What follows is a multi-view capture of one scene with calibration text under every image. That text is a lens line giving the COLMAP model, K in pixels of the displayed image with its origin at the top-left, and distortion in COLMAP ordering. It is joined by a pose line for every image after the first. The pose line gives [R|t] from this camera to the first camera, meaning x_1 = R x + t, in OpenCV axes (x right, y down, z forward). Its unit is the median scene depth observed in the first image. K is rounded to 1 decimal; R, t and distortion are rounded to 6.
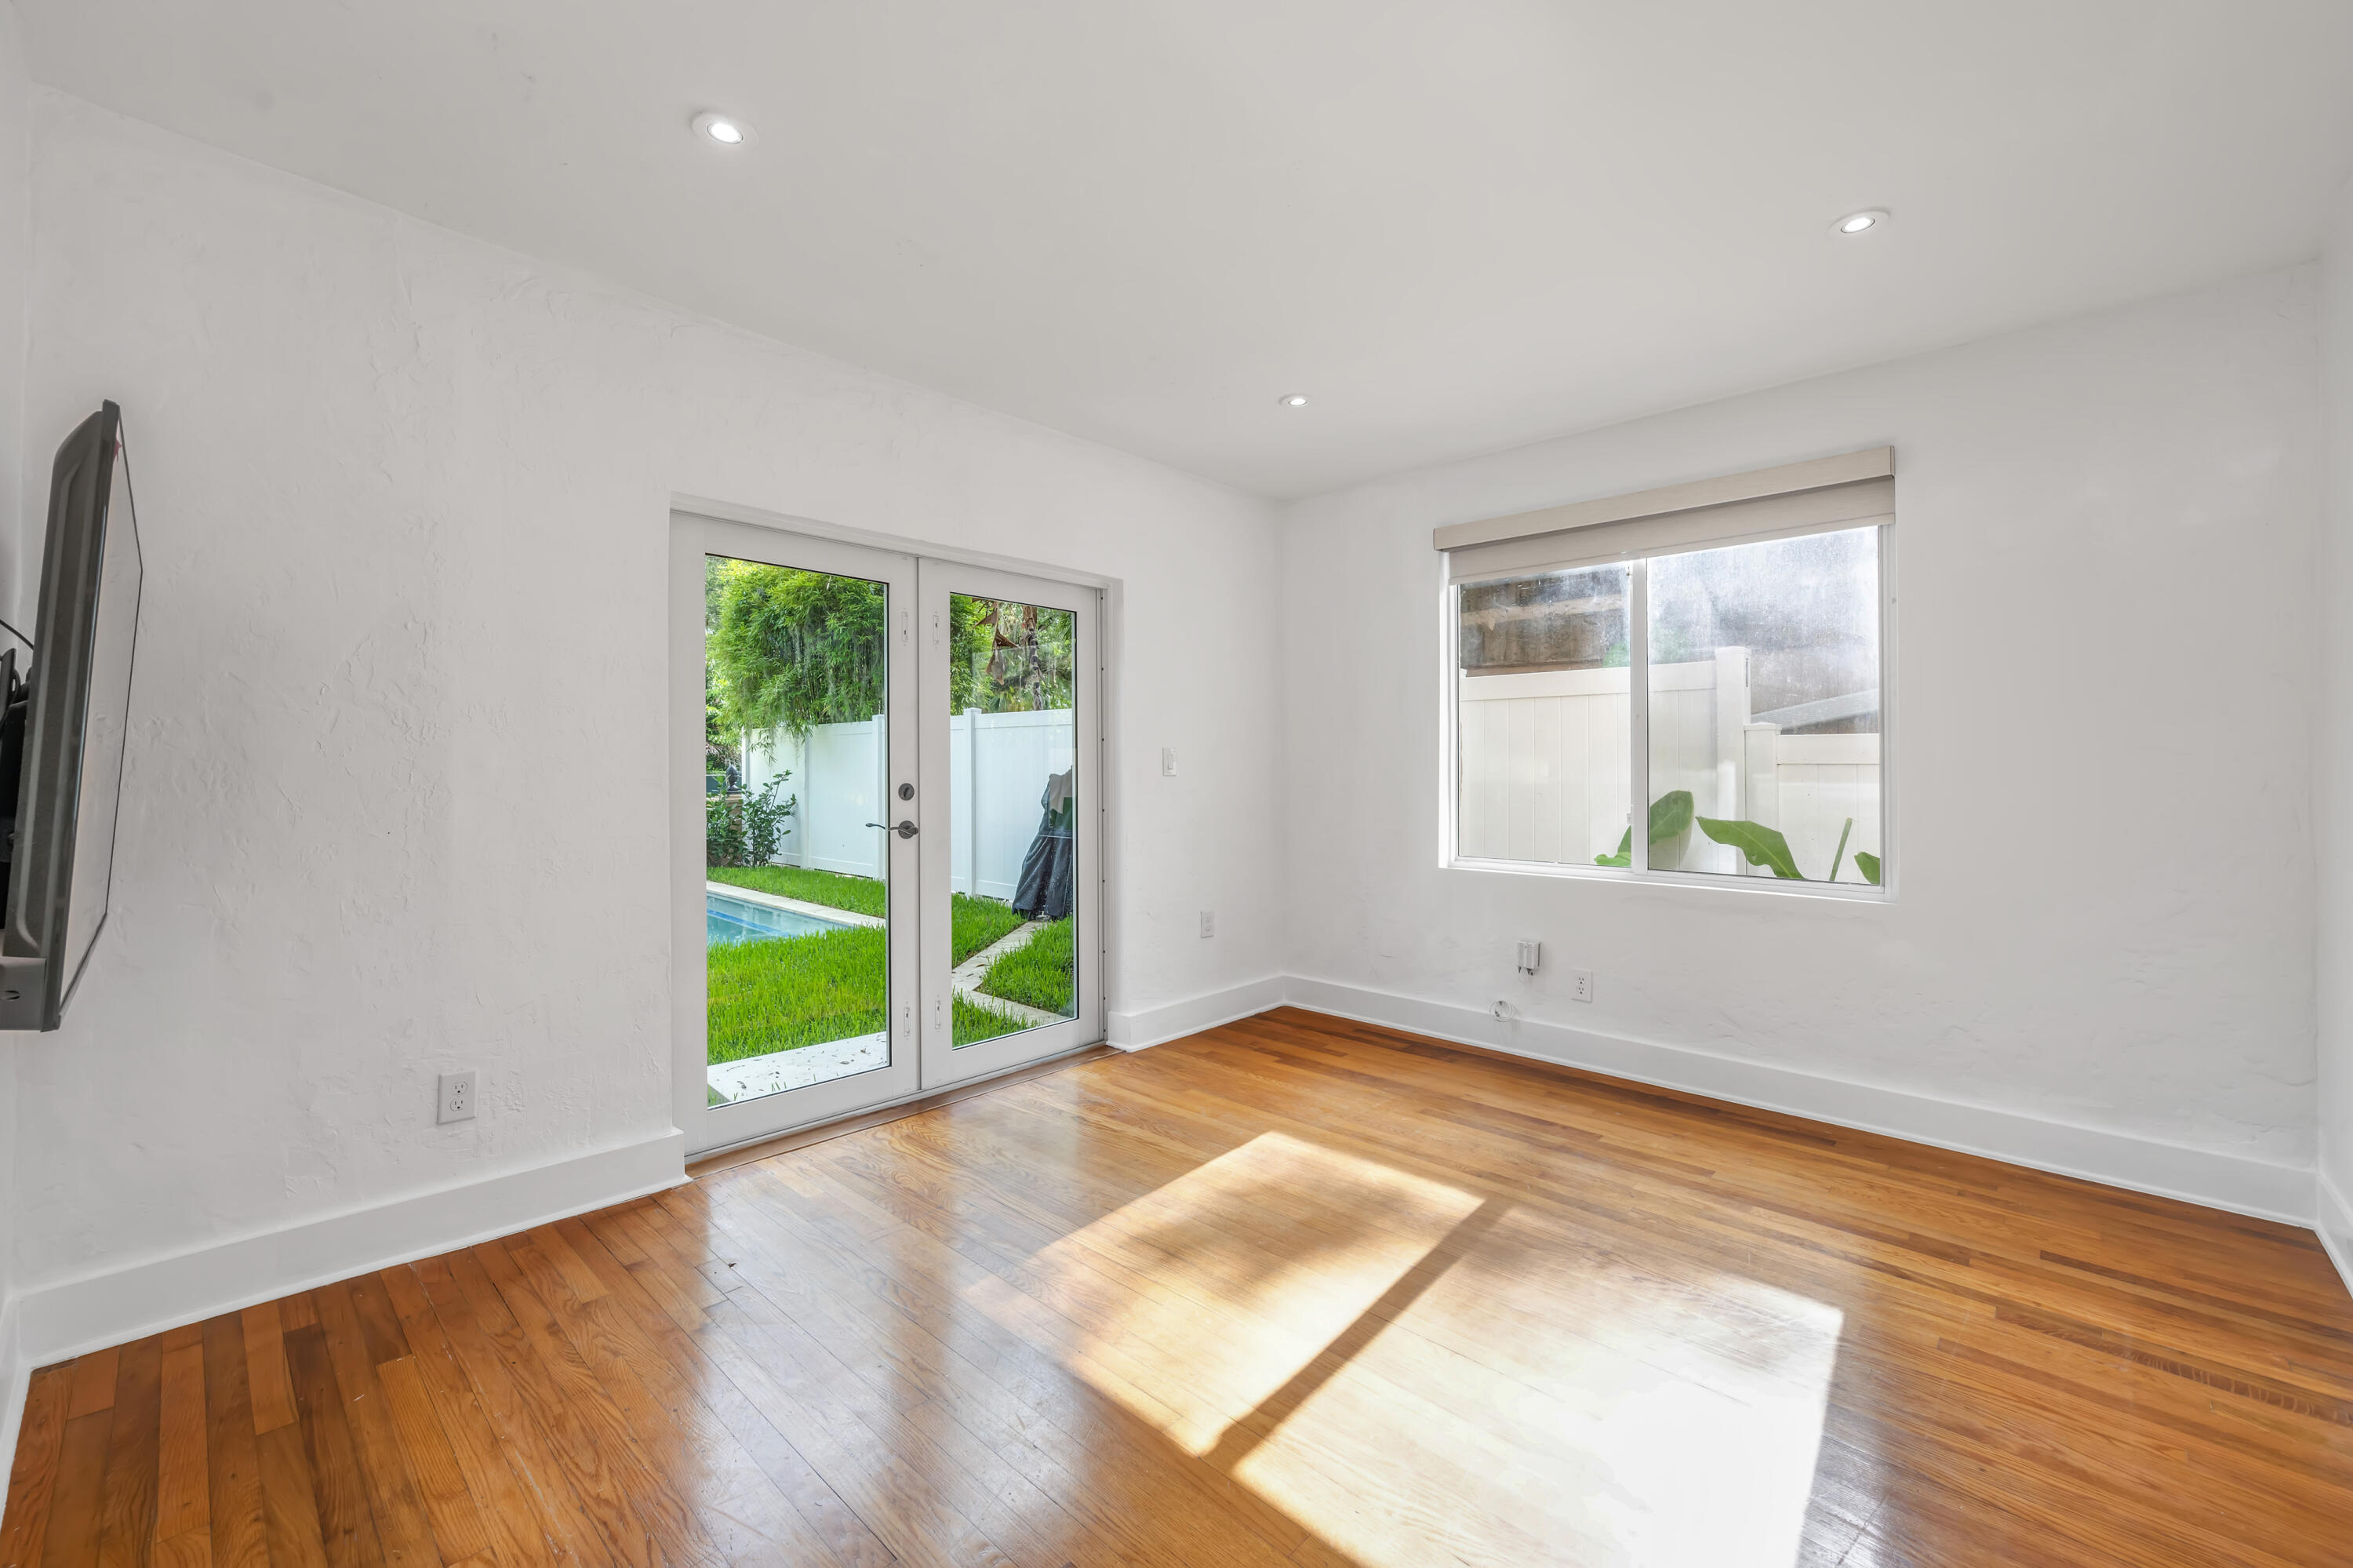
lens RADIAL K [[939.9, 0, 1170.1], [0, 939.9, 774.1], [0, 0, 1]] dist [-0.003302, -0.000811]
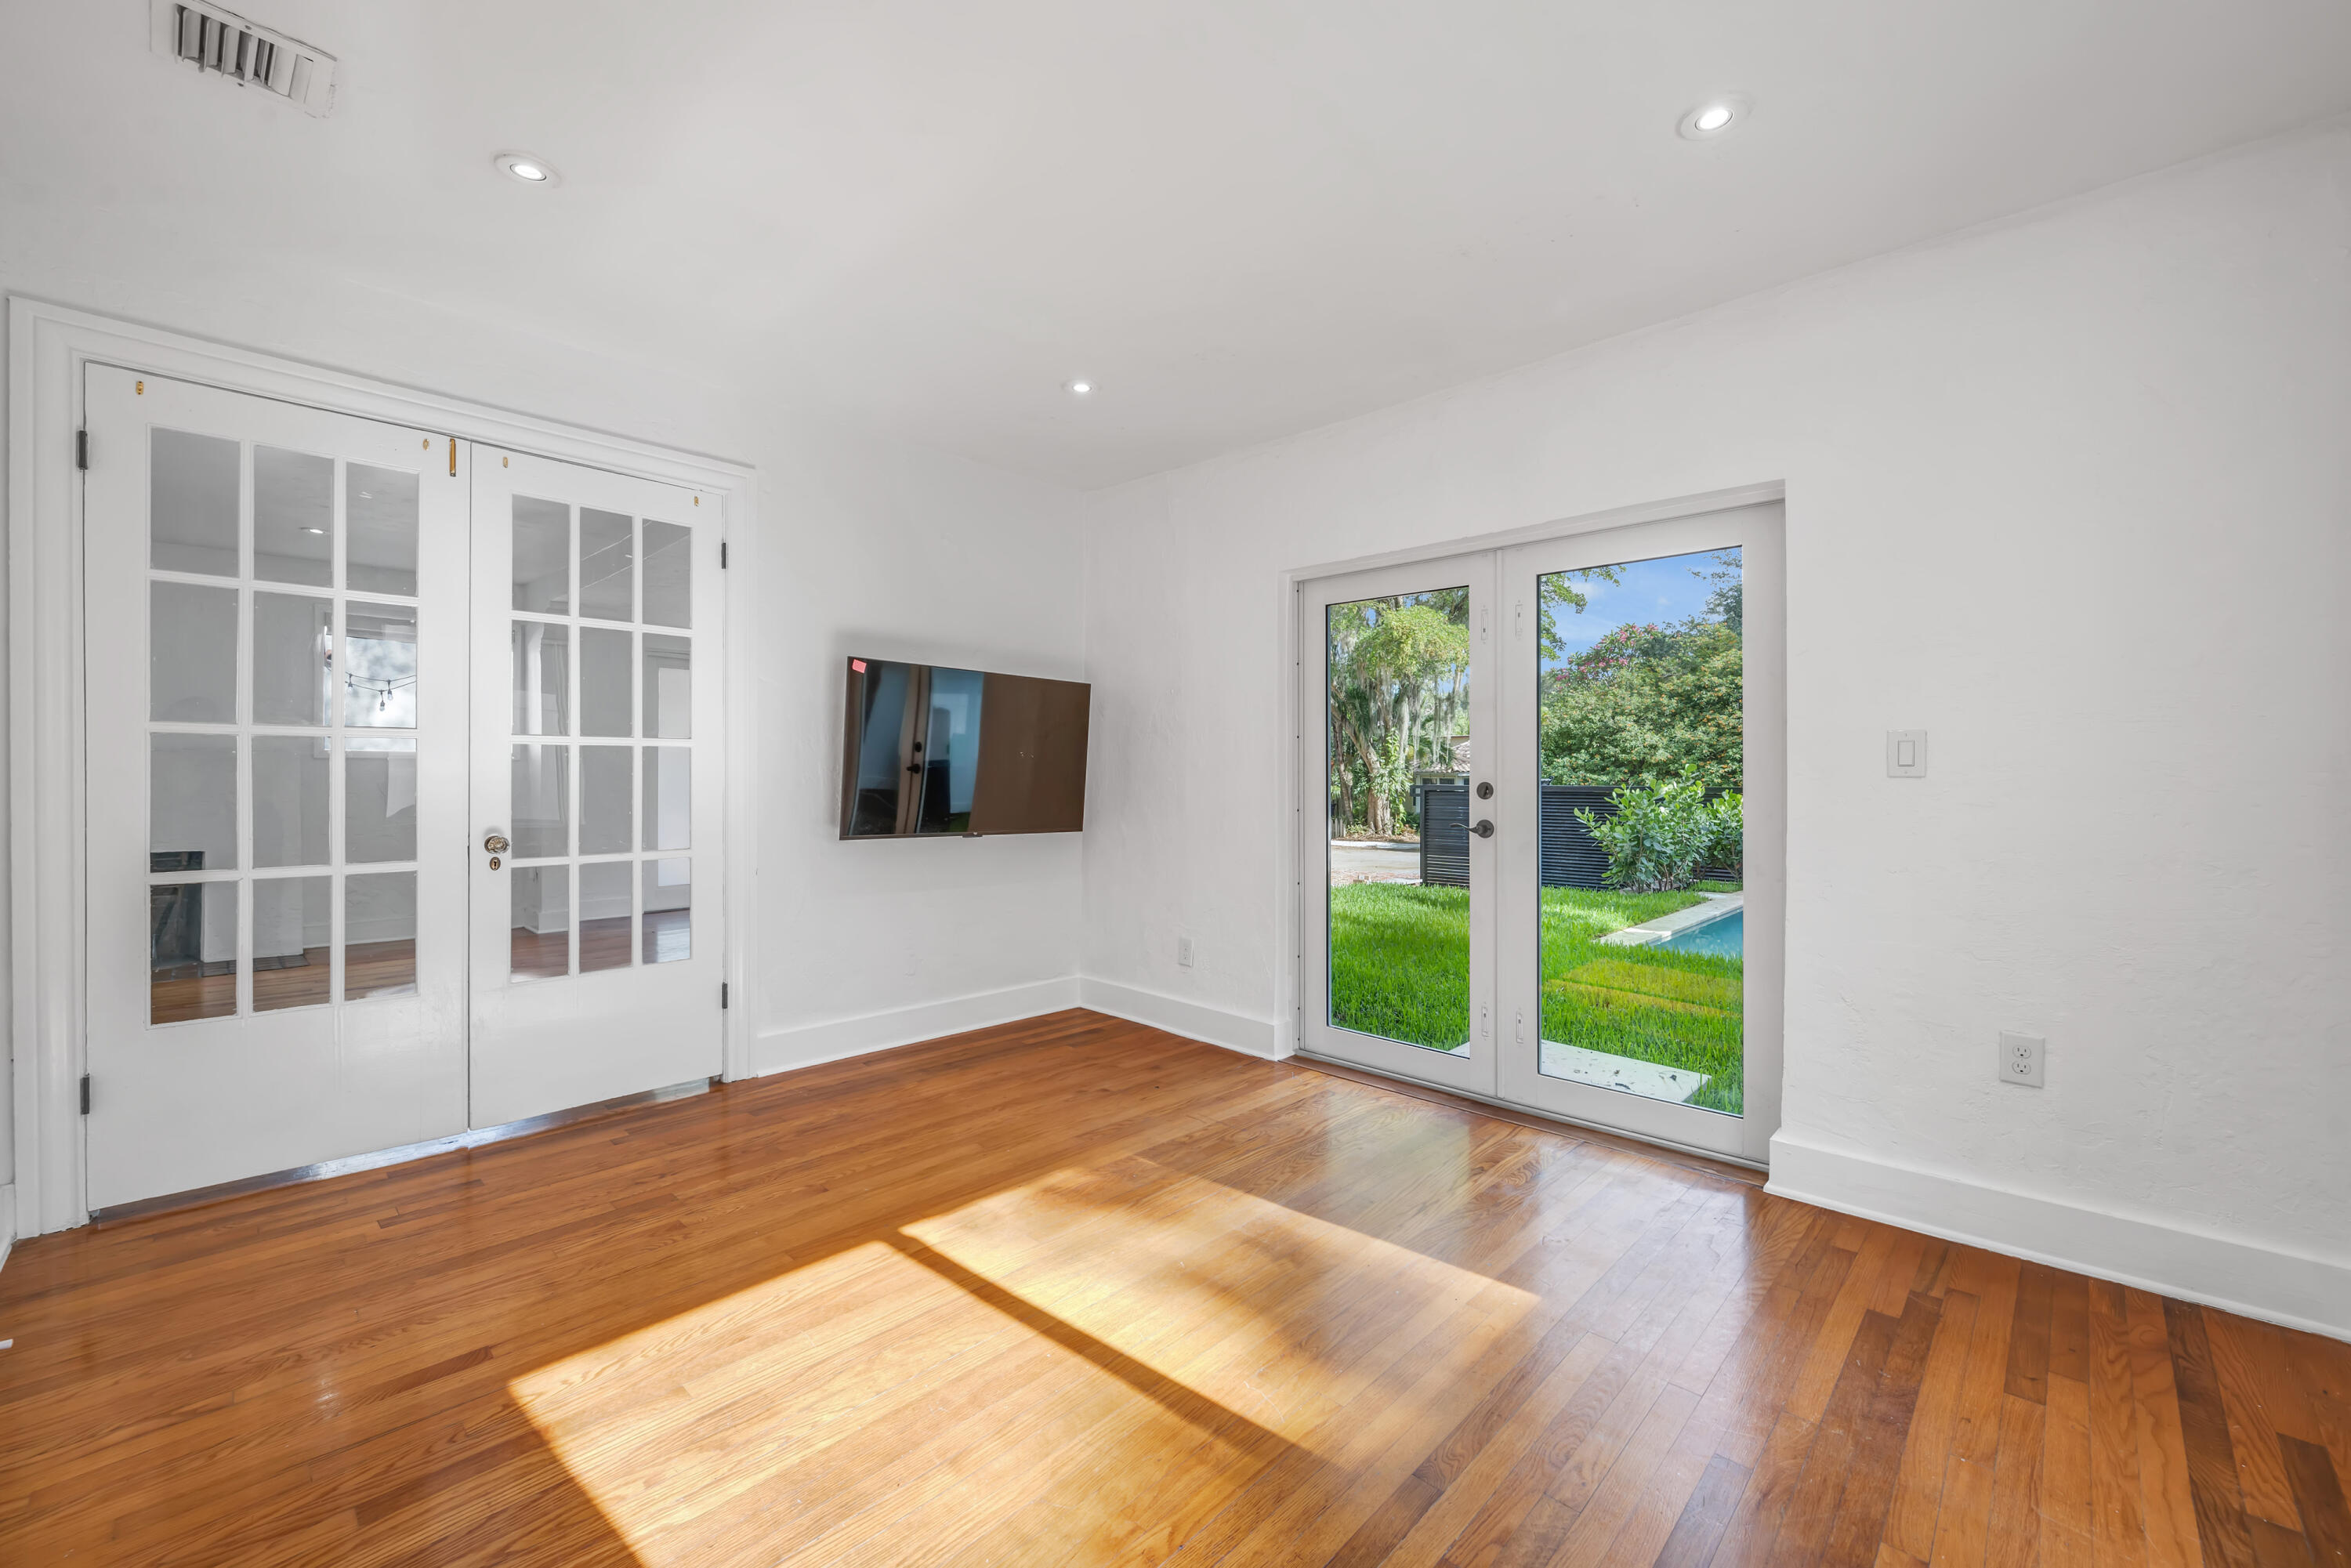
lens RADIAL K [[981.6, 0, 1257.6], [0, 981.6, 779.0], [0, 0, 1]] dist [-0.003163, -0.000435]
pose [[0.024973, 0.000262, -0.999688, 0.689750], [-0.006715, 0.999977, 0.000094, 0.005034], [0.999666, 0.006711, 0.024974, 0.661368]]
